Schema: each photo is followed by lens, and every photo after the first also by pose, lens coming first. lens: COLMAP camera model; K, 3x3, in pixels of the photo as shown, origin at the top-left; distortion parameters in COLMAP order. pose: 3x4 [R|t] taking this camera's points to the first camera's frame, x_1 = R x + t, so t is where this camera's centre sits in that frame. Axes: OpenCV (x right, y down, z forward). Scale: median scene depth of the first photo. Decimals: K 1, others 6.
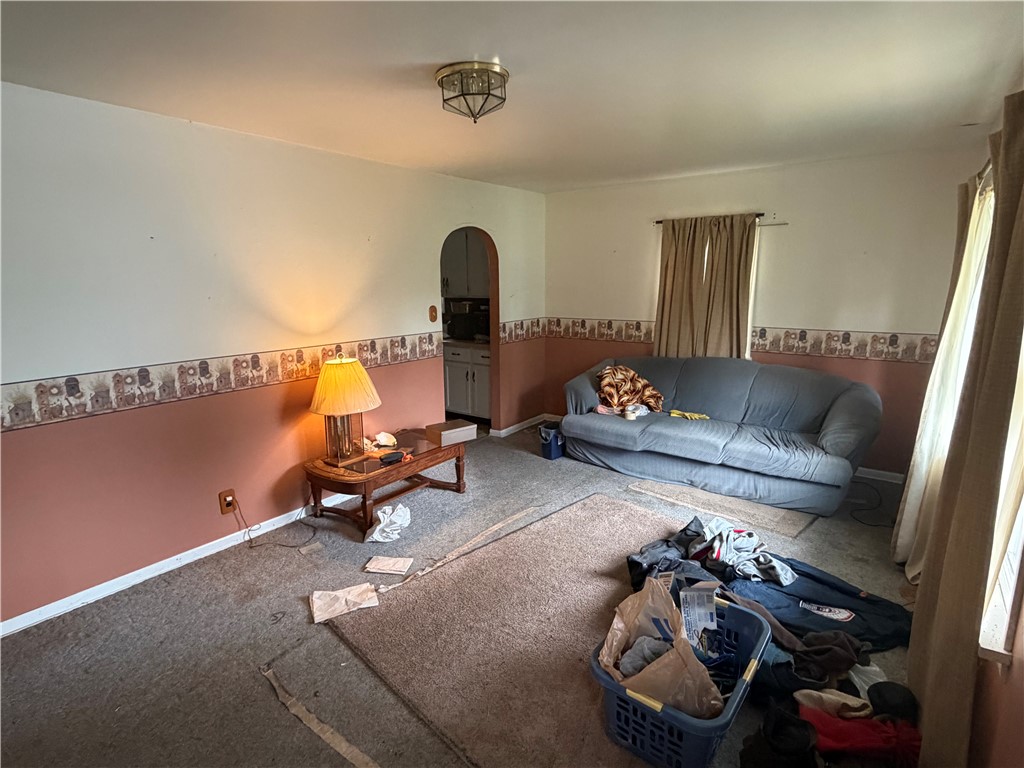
lens RADIAL K [[533.8, 0, 507.9], [0, 533.8, 386.0], [0, 0, 1]] dist [-0.005544, 0.000068]
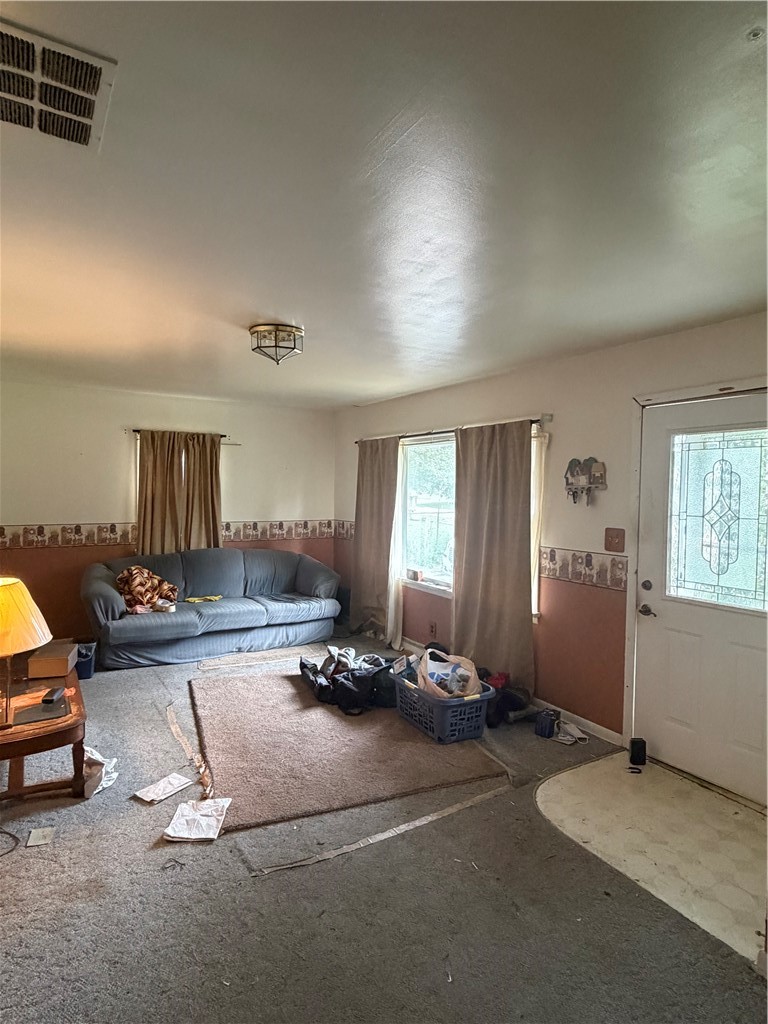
lens RADIAL K [[575.3, 0, 384.8], [0, 575.3, 511.2], [0, 0, 1]] dist [0.002635, 0.000856]
pose [[0.373503, -0.024079, 0.927316, -0.701163], [0.166956, 0.985084, -0.041667, -0.017119], [-0.912481, 0.170384, 0.371952, 0.154554]]
